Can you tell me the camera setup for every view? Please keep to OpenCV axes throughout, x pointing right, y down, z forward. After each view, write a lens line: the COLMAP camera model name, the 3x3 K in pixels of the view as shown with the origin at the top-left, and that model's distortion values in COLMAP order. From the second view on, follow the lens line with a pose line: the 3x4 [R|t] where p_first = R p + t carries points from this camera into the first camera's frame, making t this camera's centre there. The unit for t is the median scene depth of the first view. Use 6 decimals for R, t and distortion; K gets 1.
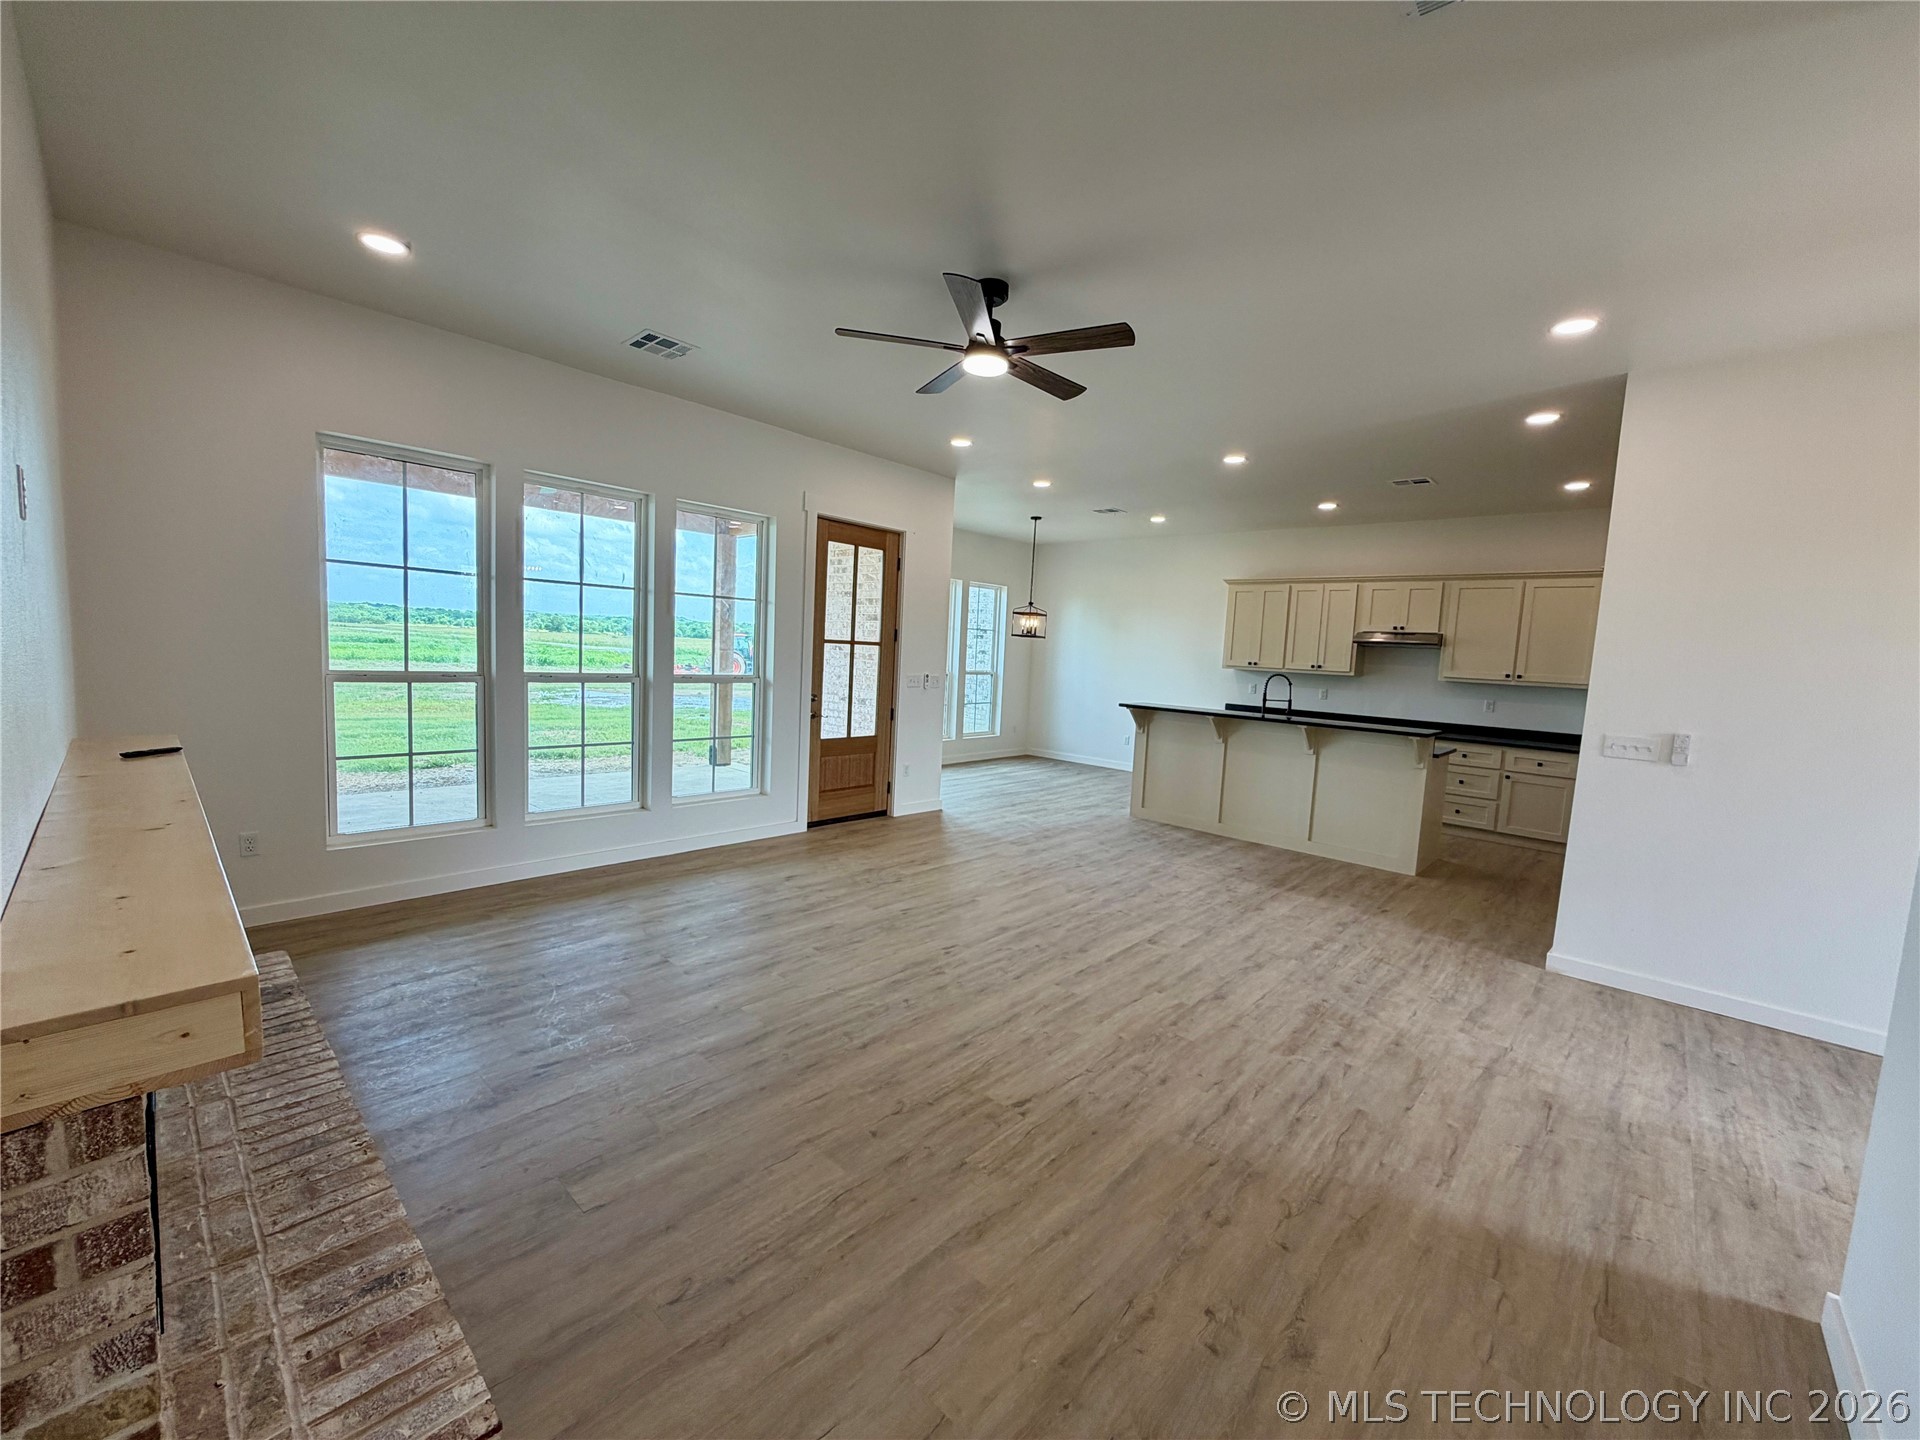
lens RADIAL K [[766.7, 0, 957.0], [0, 766.7, 713.8], [0, 0, 1]] dist [0.003057, -0.000331]
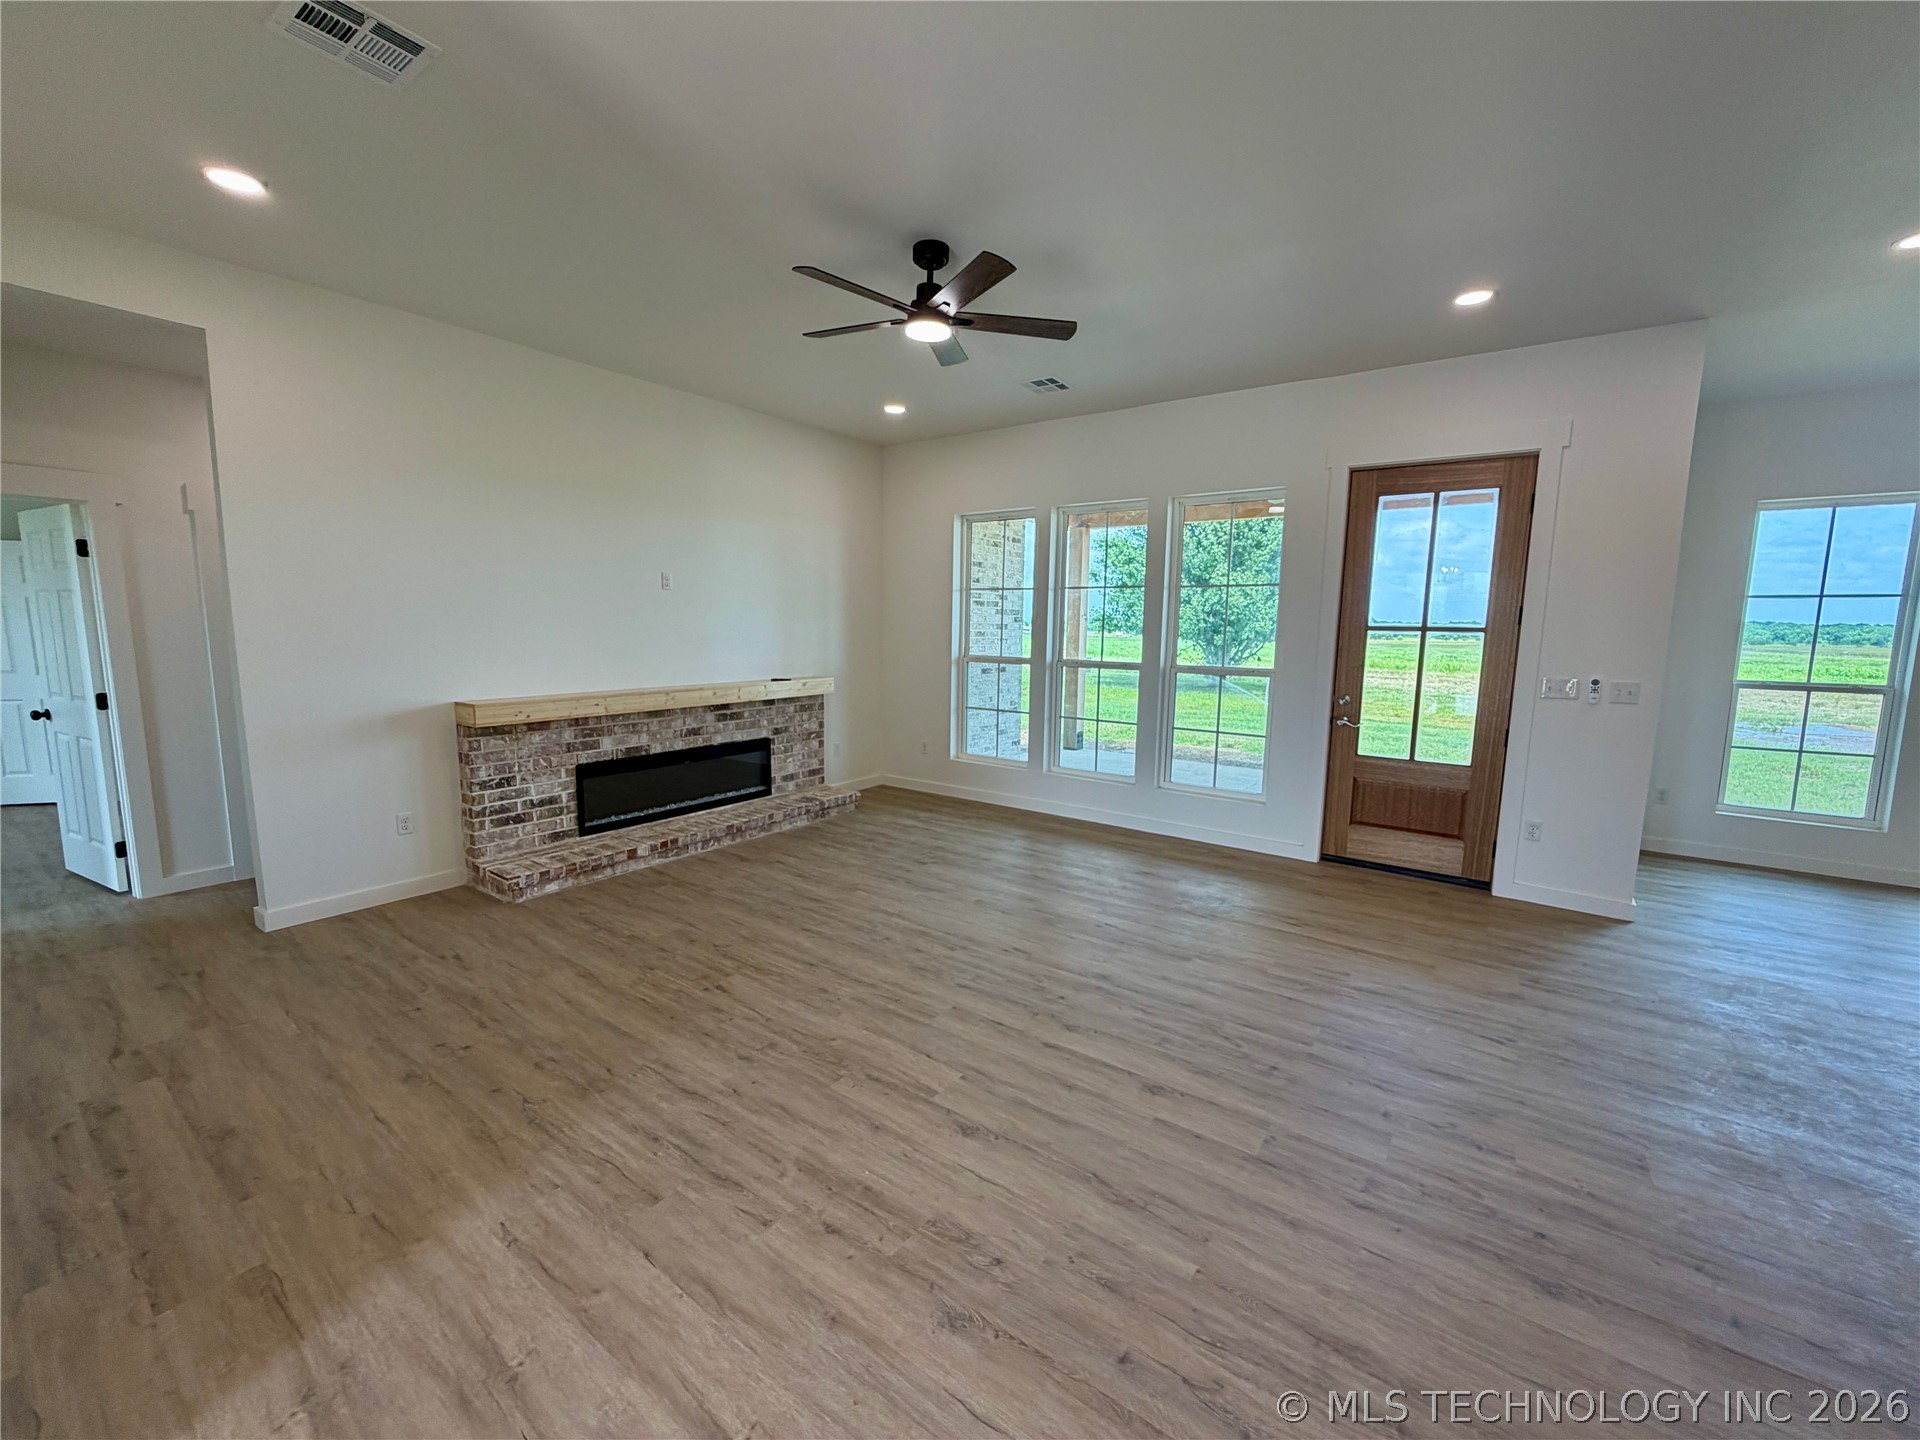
lens RADIAL K [[766.7, 0, 957.9], [0, 766.7, 726.5], [0, 0, 1]] dist [0.003057, -0.000331]
pose [[0.115782, 0.081185, -0.989951, 0.880844], [-0.096365, 0.992871, 0.070153, -0.017932], [0.988589, 0.087274, 0.122780, 0.804927]]
